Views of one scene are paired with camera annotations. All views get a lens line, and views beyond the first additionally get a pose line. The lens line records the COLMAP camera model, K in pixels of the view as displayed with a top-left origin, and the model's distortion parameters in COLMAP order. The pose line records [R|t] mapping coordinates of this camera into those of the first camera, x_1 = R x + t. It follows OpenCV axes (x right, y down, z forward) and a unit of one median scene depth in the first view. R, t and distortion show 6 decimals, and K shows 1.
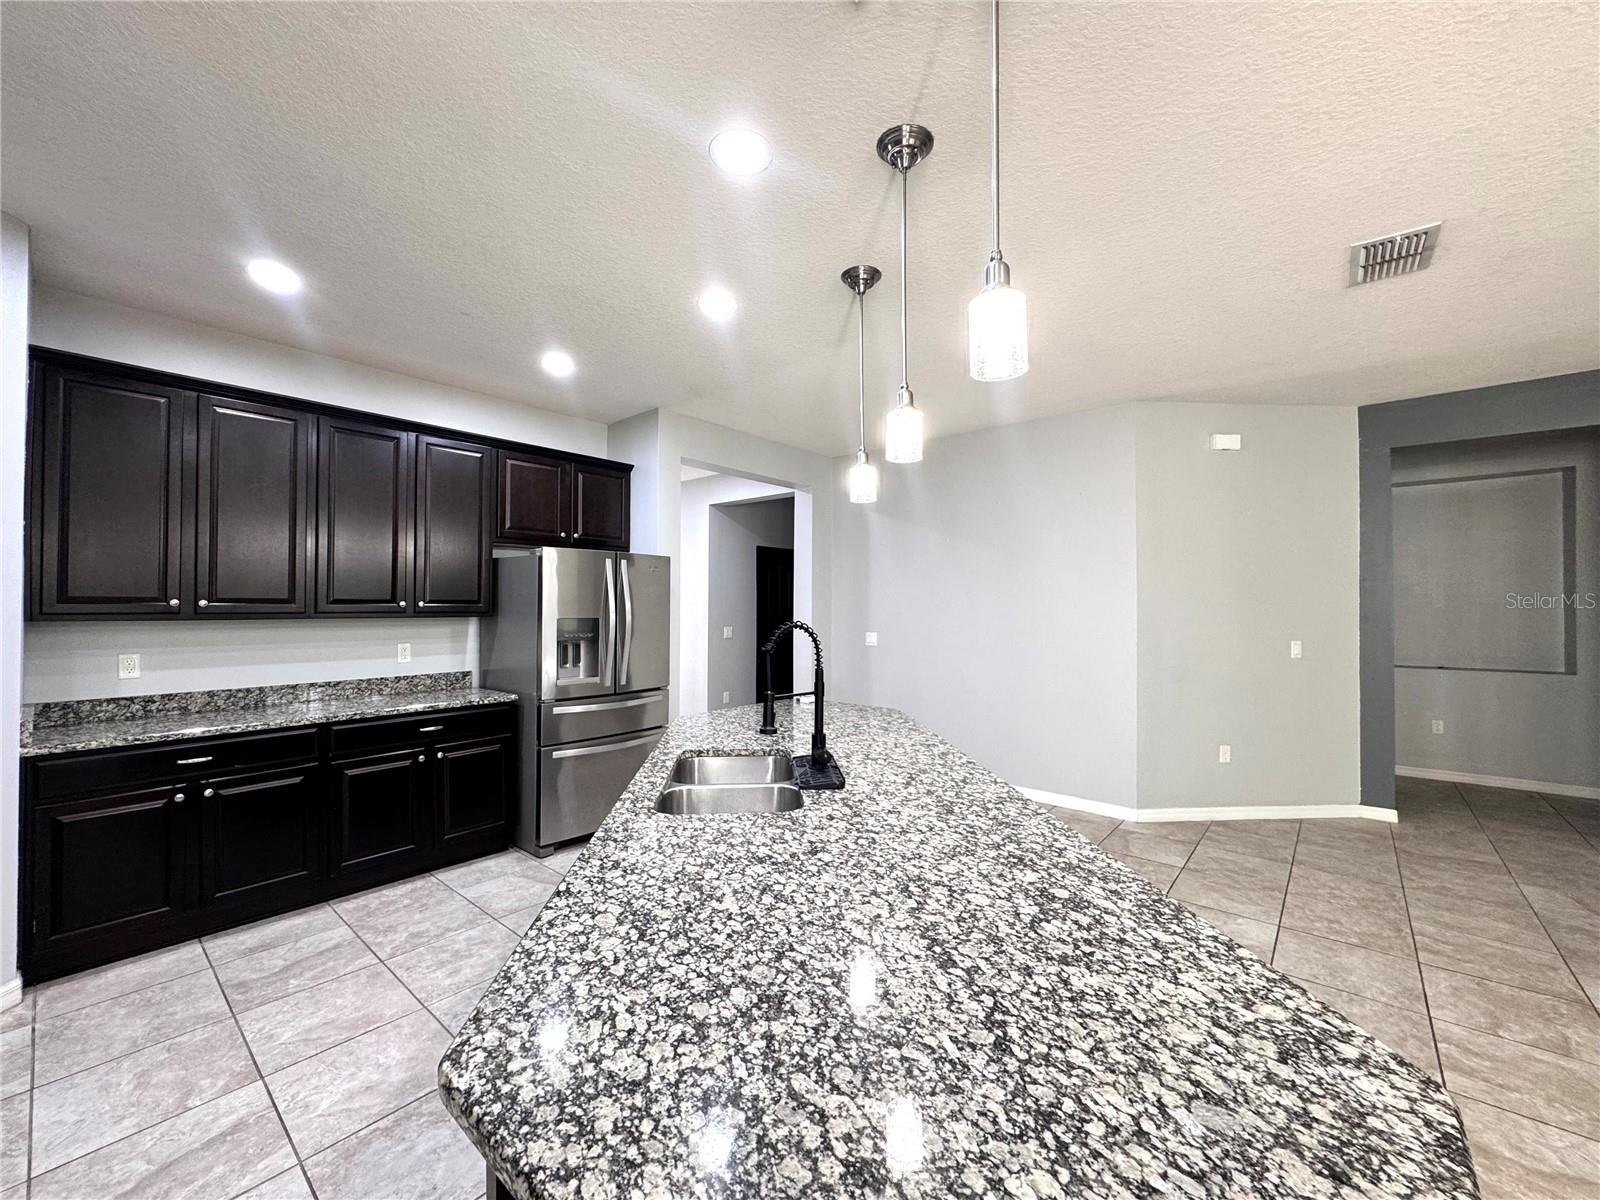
lens RADIAL K [[640.4, 0, 799.6], [0, 640.4, 599.1], [0, 0, 1]] dist [-0.004896, 0.000816]
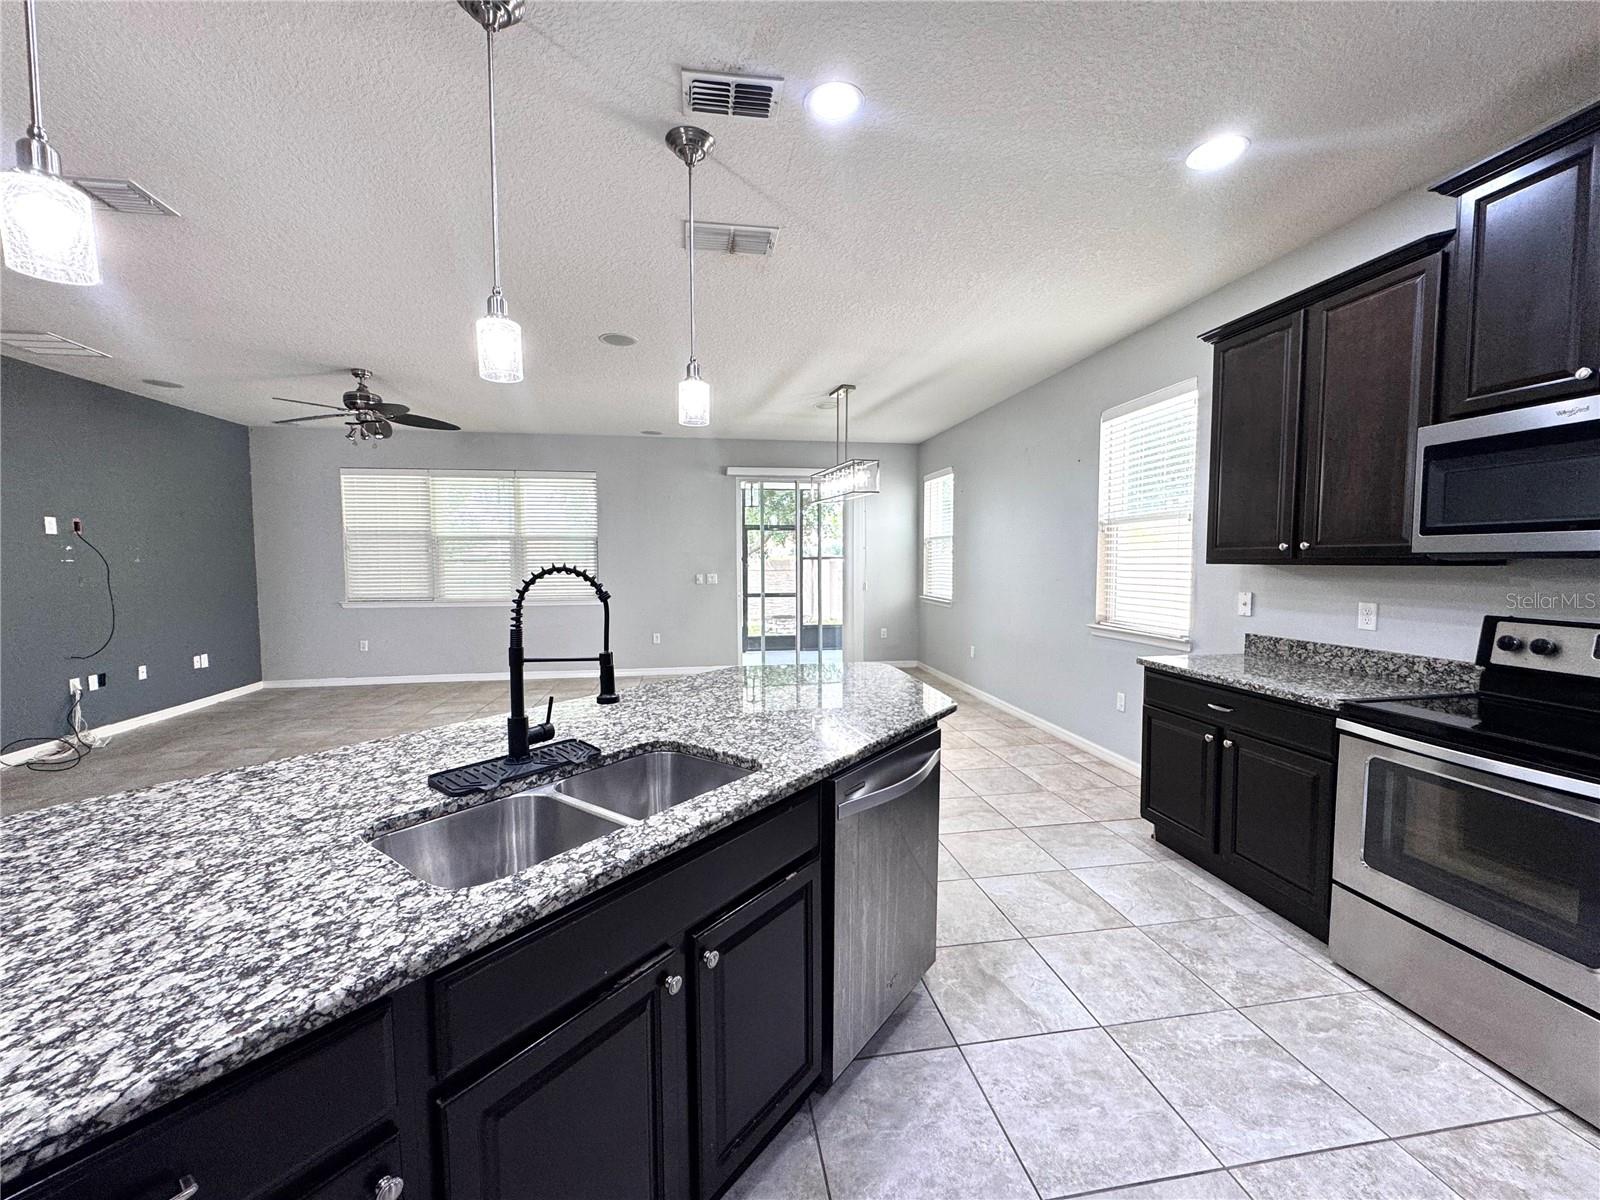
lens RADIAL K [[640.4, 0, 799.6], [0, 640.4, 599.1], [0, 0, 1]] dist [-0.004896, 0.000816]
pose [[-0.761334, -0.038987, 0.647187, -0.512179], [-0.004739, 0.998498, 0.054576, 0.024633], [-0.648343, 0.038484, -0.760375, 0.997328]]
